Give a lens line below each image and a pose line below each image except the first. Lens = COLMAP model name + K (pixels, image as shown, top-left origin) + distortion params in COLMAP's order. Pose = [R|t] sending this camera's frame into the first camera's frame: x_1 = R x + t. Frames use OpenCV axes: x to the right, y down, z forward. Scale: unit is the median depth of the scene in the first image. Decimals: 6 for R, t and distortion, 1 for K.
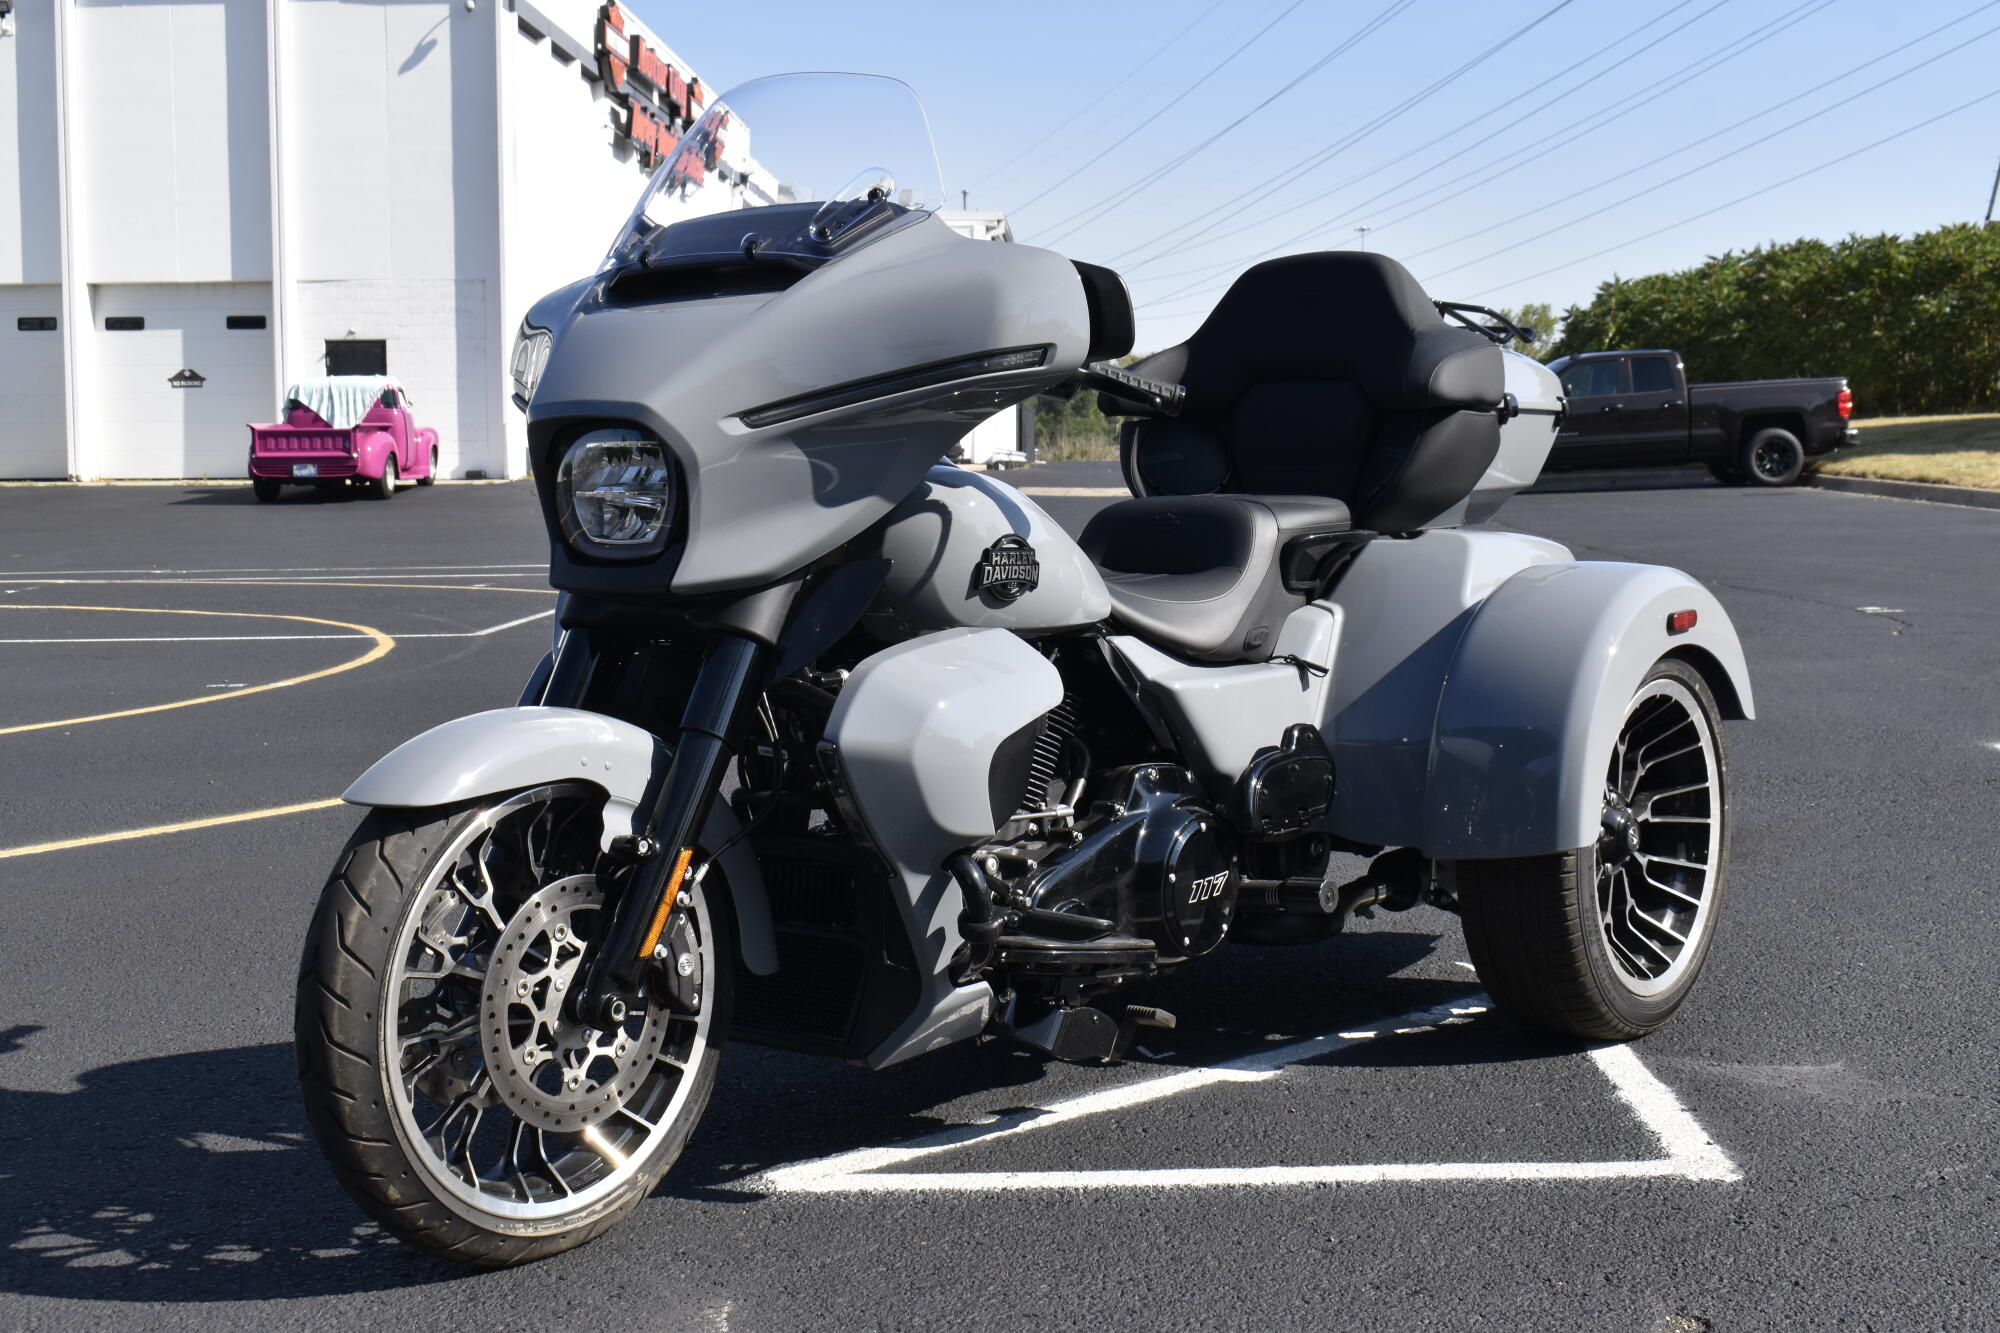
lens RADIAL K [[2536.3, 0, 1001.7], [0, 2536.3, 682.6], [0, 0, 1]] dist [-0.014162, 0.000000]
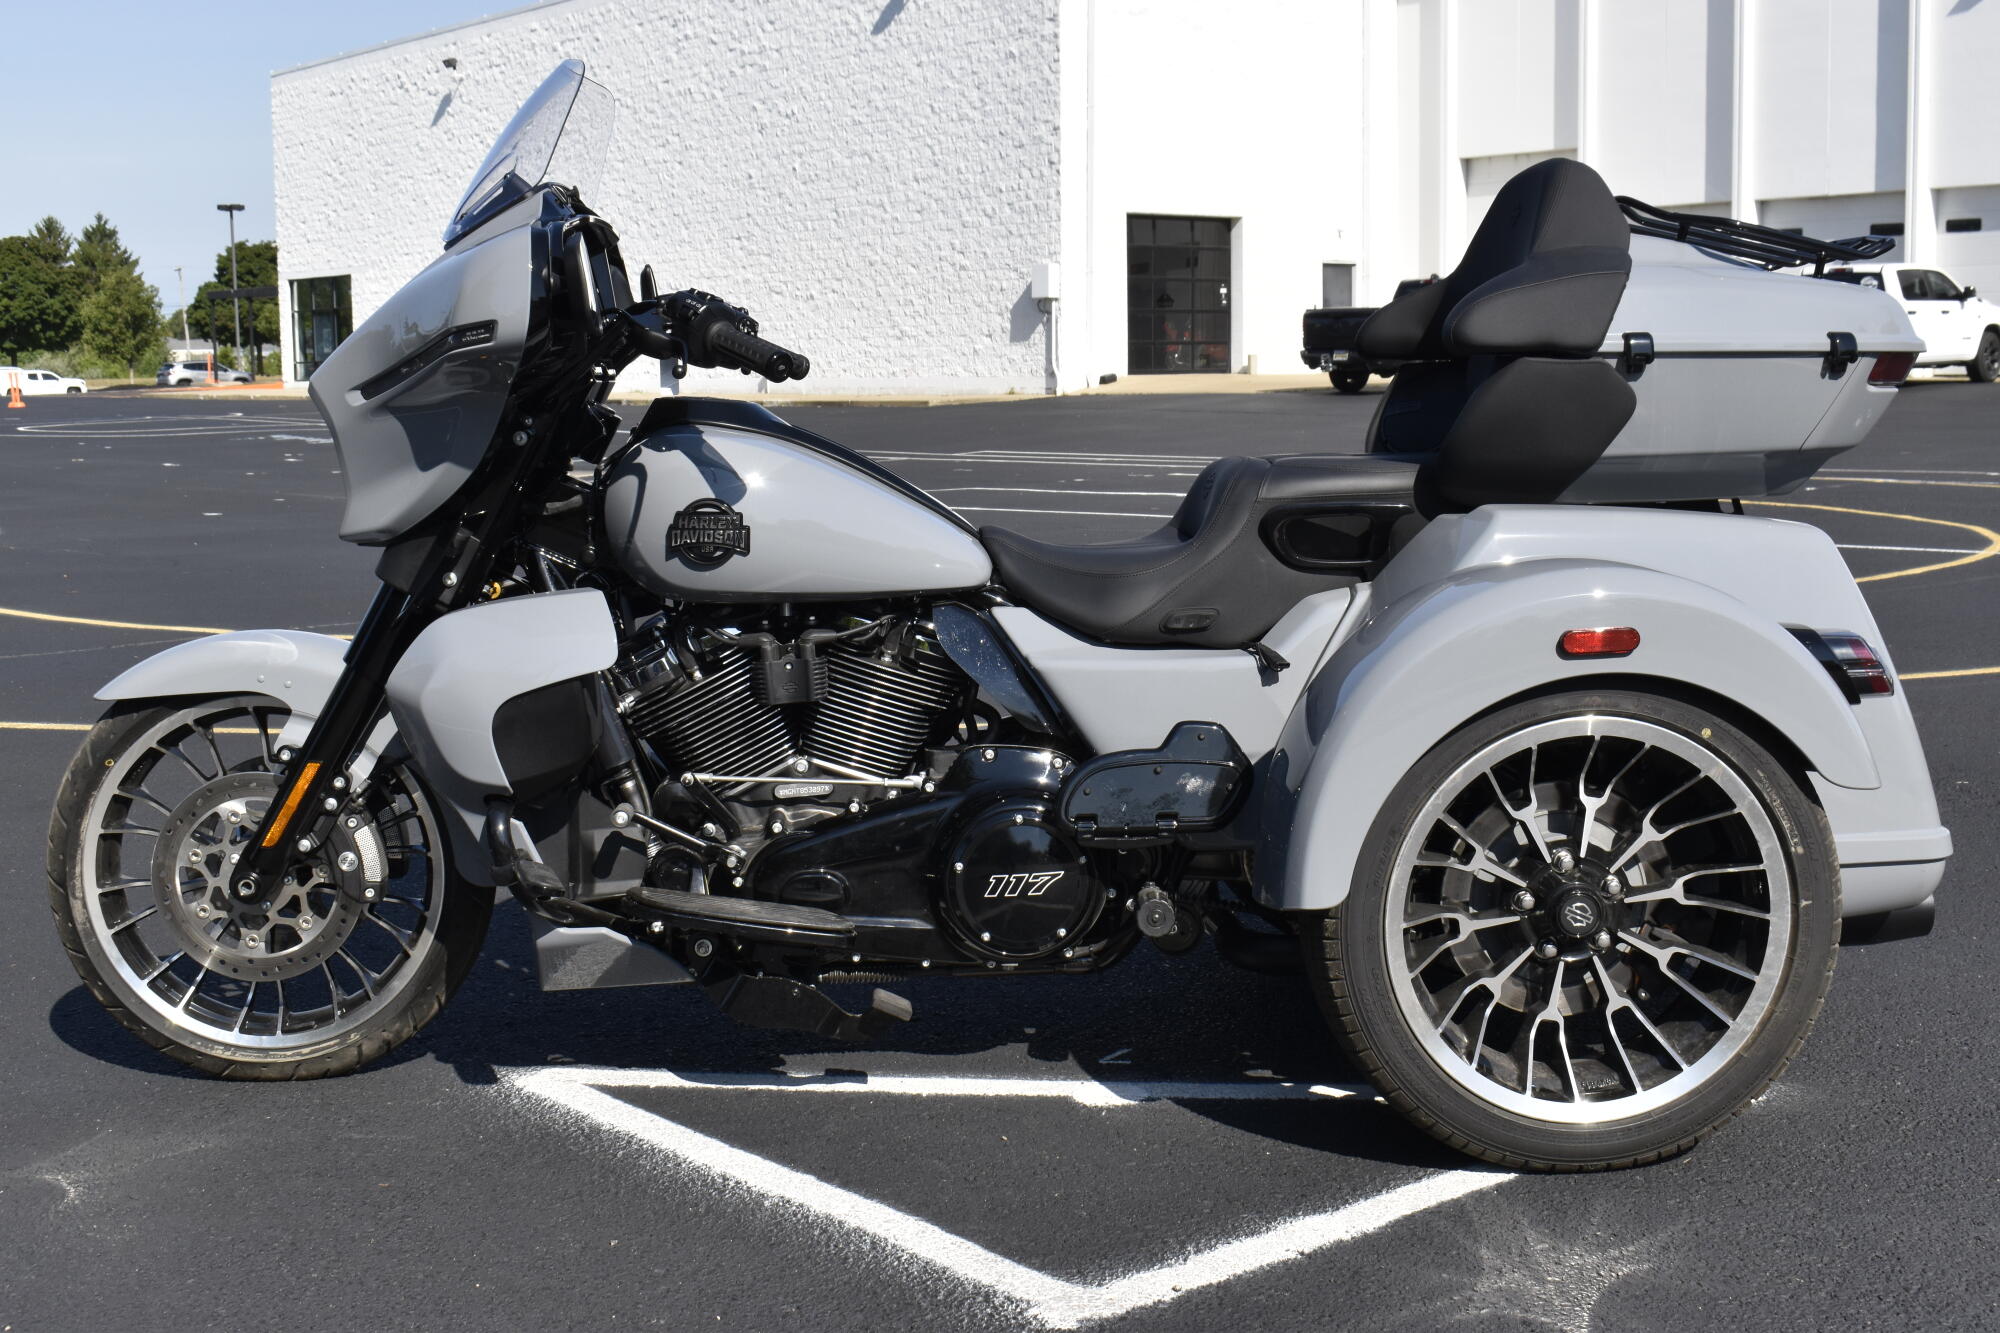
lens RADIAL K [[2428.5, 0, 996.9], [0, 2428.5, 651.8], [0, 0, 1]] dist [-0.033205, 0.000000]
pose [[0.642502, 0.087328, -0.761292, 0.819674], [-0.058696, 0.996175, 0.064734, -0.066956], [0.764033, 0.003093, 0.645170, 0.463896]]
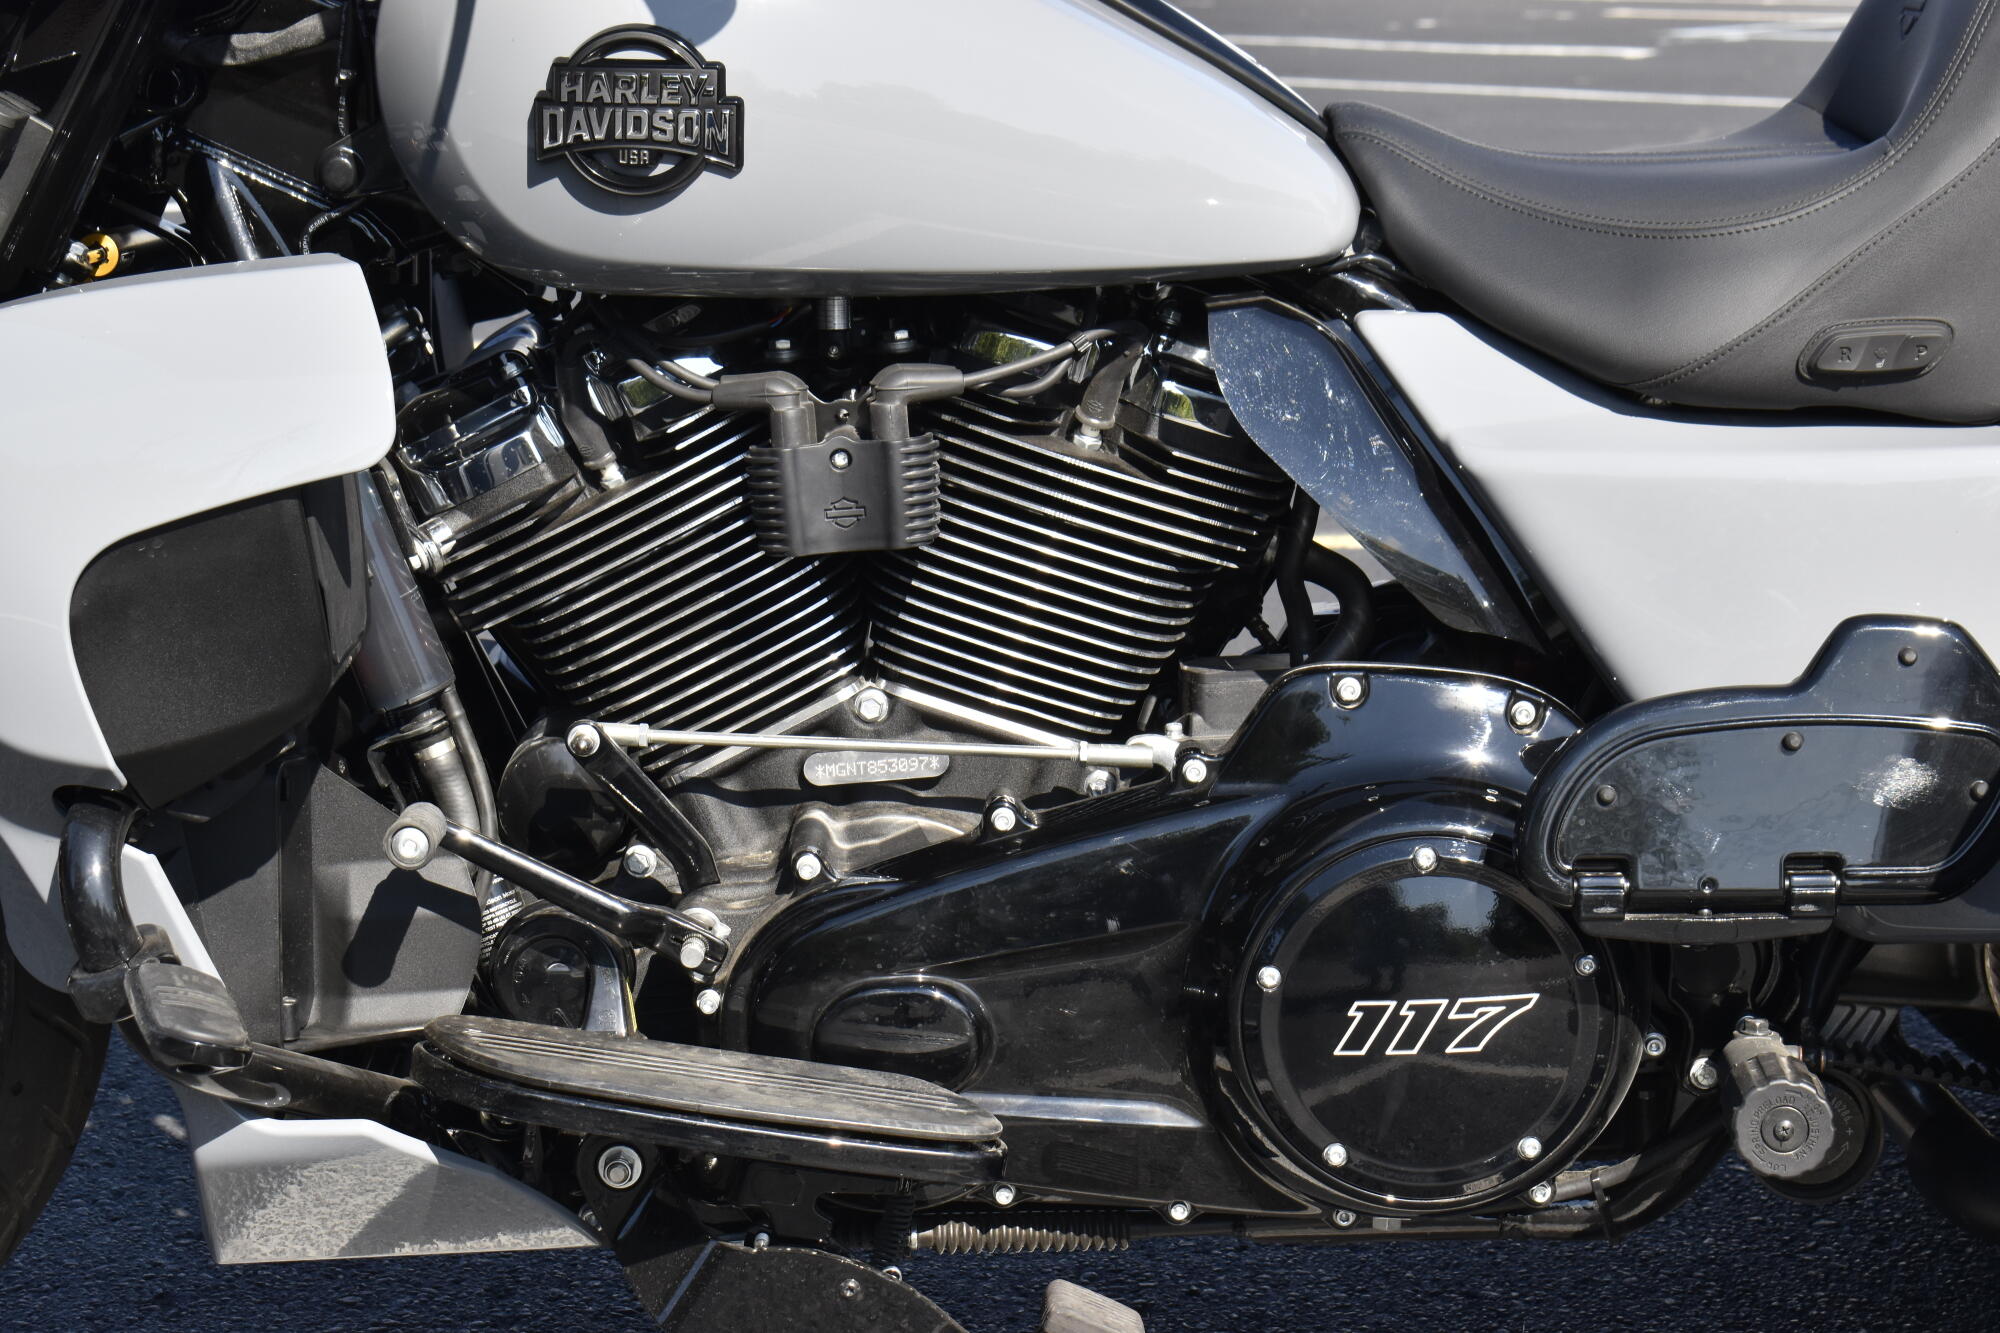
lens RADIAL K [[4742.3, 0, 1001.7], [0, 4742.3, 663.9], [0, 0, 1]] dist [0.094523, 0.000000]
pose [[0.598777, 0.144194, -0.787829, 0.630063], [-0.065357, 0.989176, 0.131372, -0.061079], [0.798245, -0.027173, 0.601720, 0.600719]]
